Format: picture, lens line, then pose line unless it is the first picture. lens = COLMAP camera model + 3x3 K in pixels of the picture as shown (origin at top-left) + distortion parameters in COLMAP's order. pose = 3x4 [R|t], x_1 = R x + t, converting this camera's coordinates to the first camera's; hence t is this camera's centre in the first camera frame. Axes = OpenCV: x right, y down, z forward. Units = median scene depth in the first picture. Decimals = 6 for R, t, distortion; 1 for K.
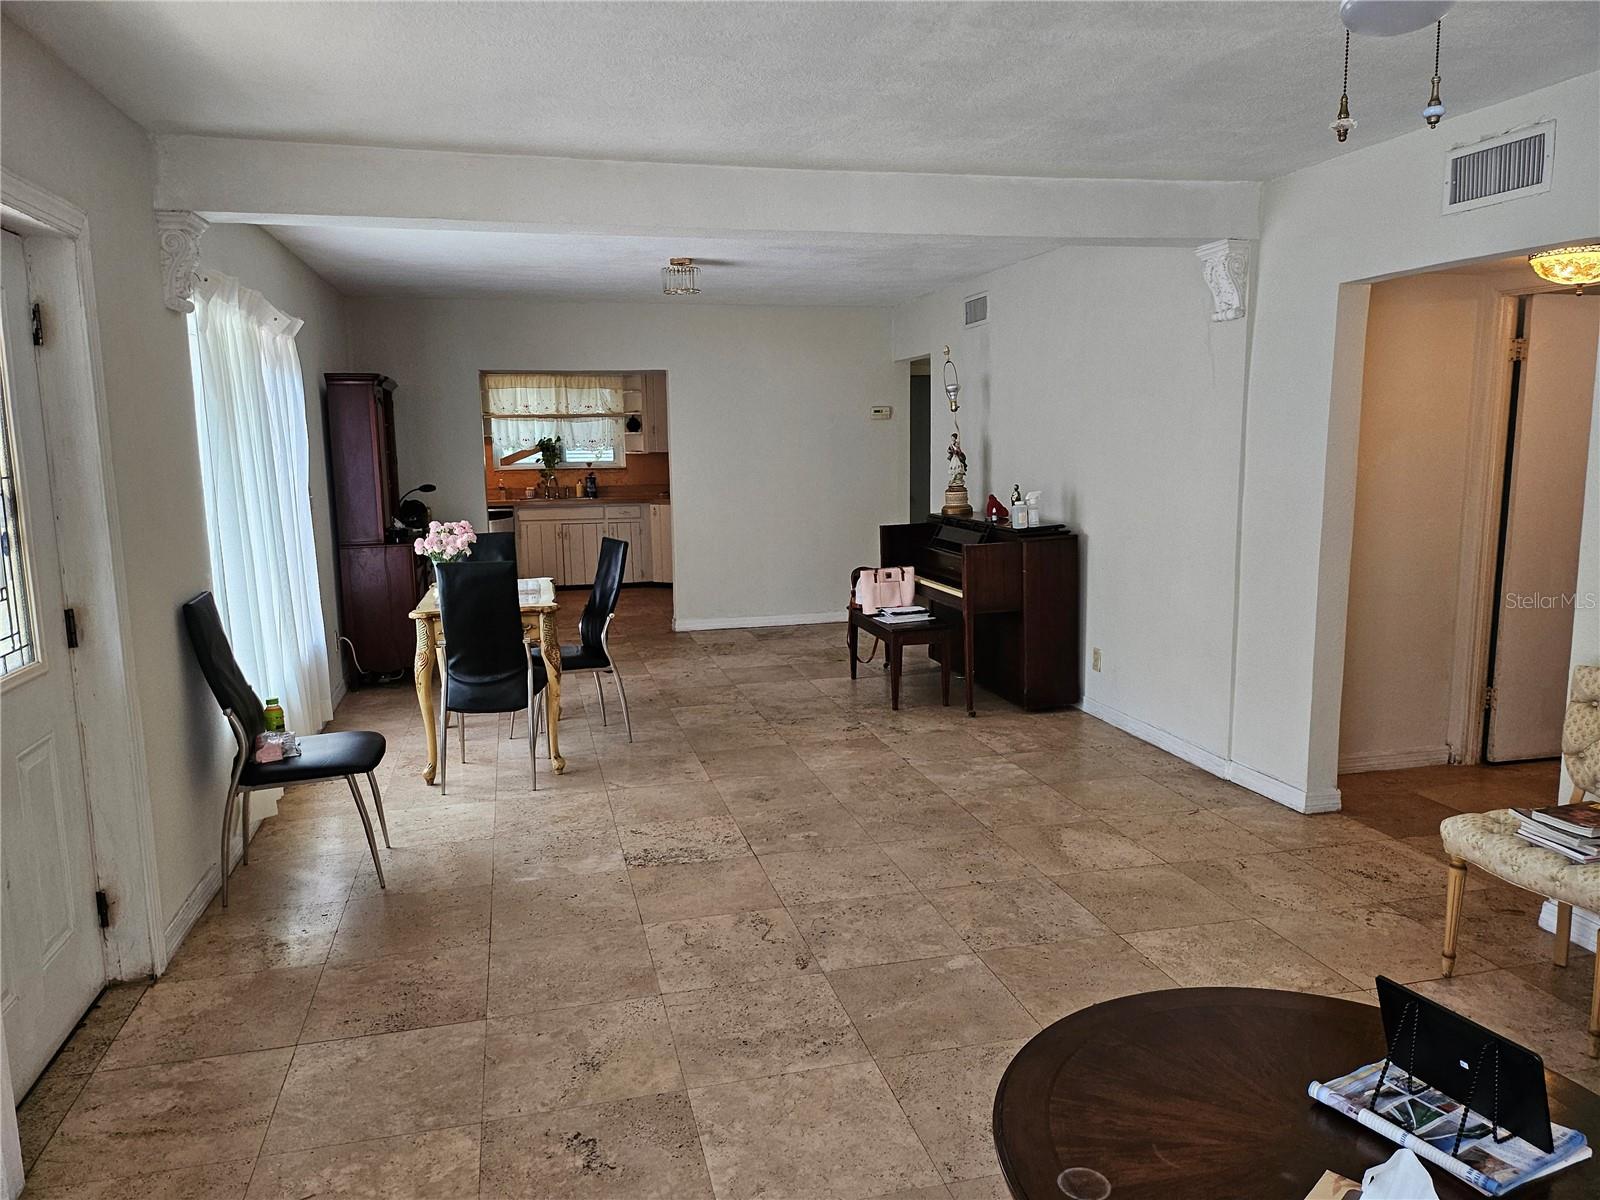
lens RADIAL K [[1120.7, 0, 803.3], [0, 1120.7, 595.0], [0, 0, 1]] dist [0.059104, -0.063784]
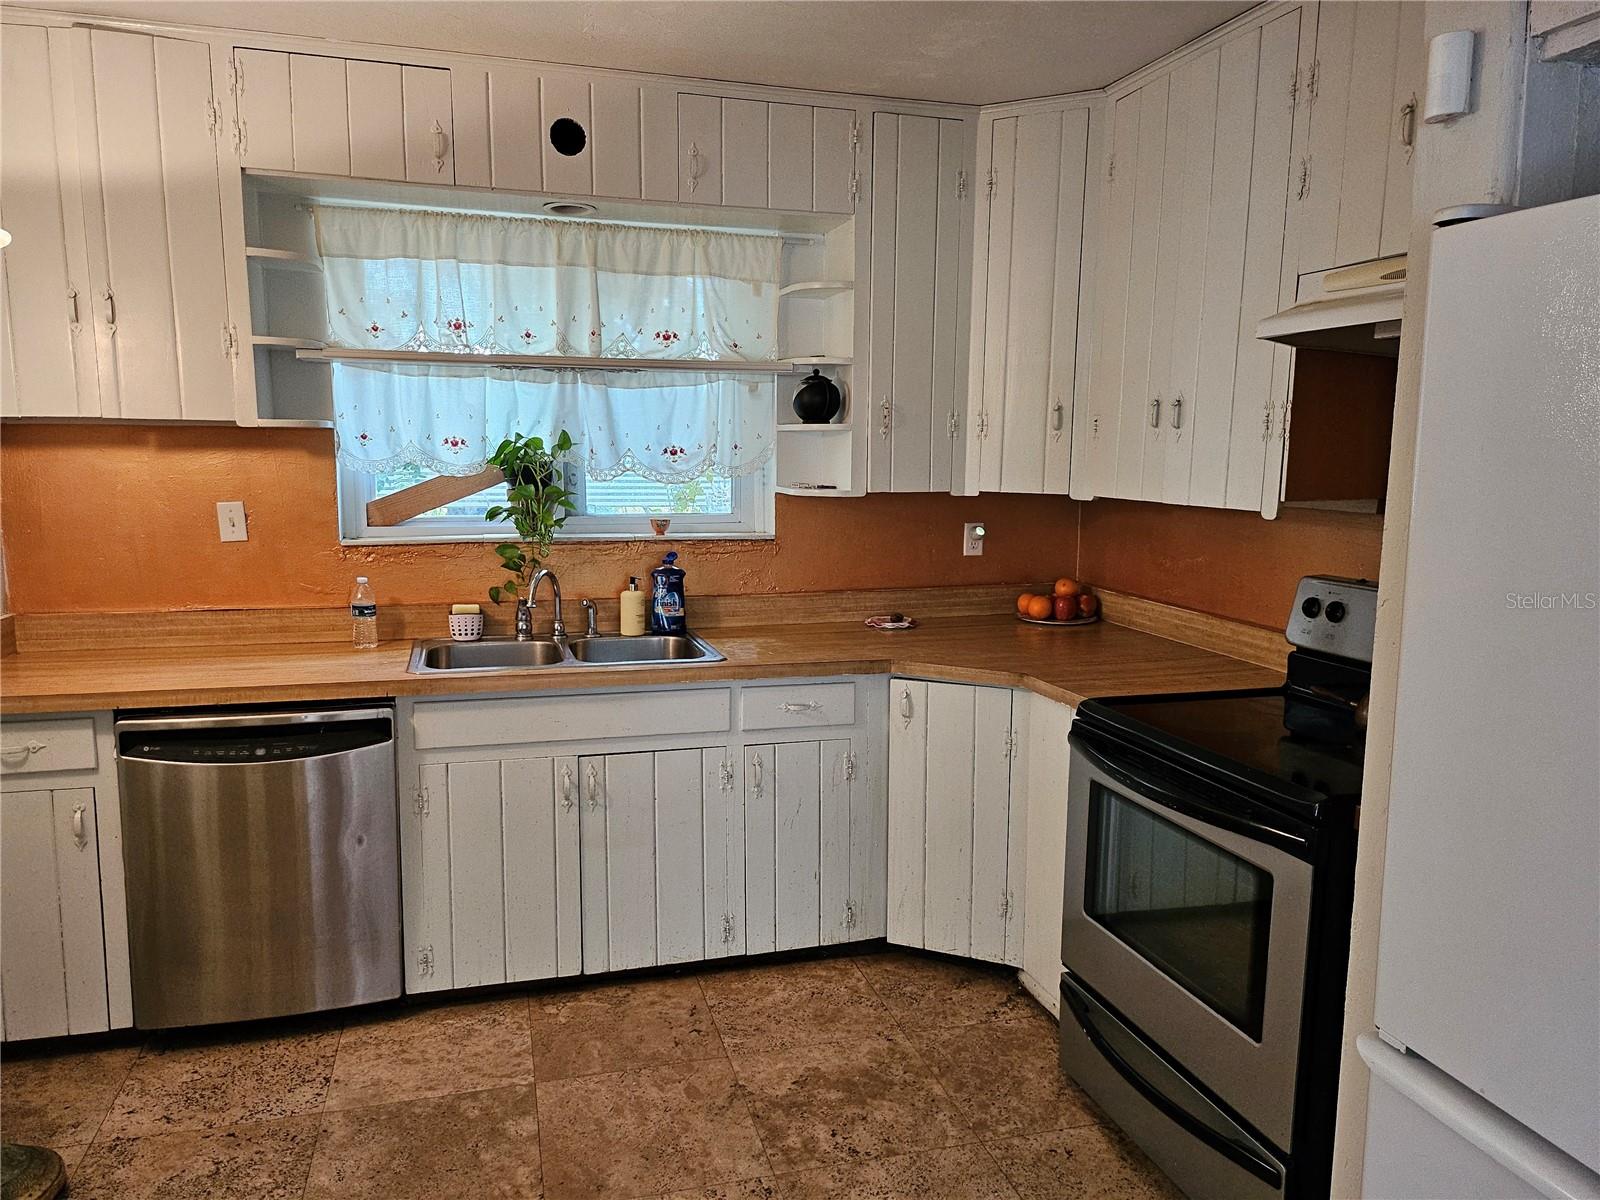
lens RADIAL K [[1120.7, 0, 795.2], [0, 1120.7, 608.9], [0, 0, 1]] dist [0.059104, -0.063784]
pose [[0.999403, 0.018756, 0.029013, -0.166057], [-0.018526, 0.999795, -0.008203, -0.093980], [-0.029161, 0.007661, 0.999545, 0.707784]]
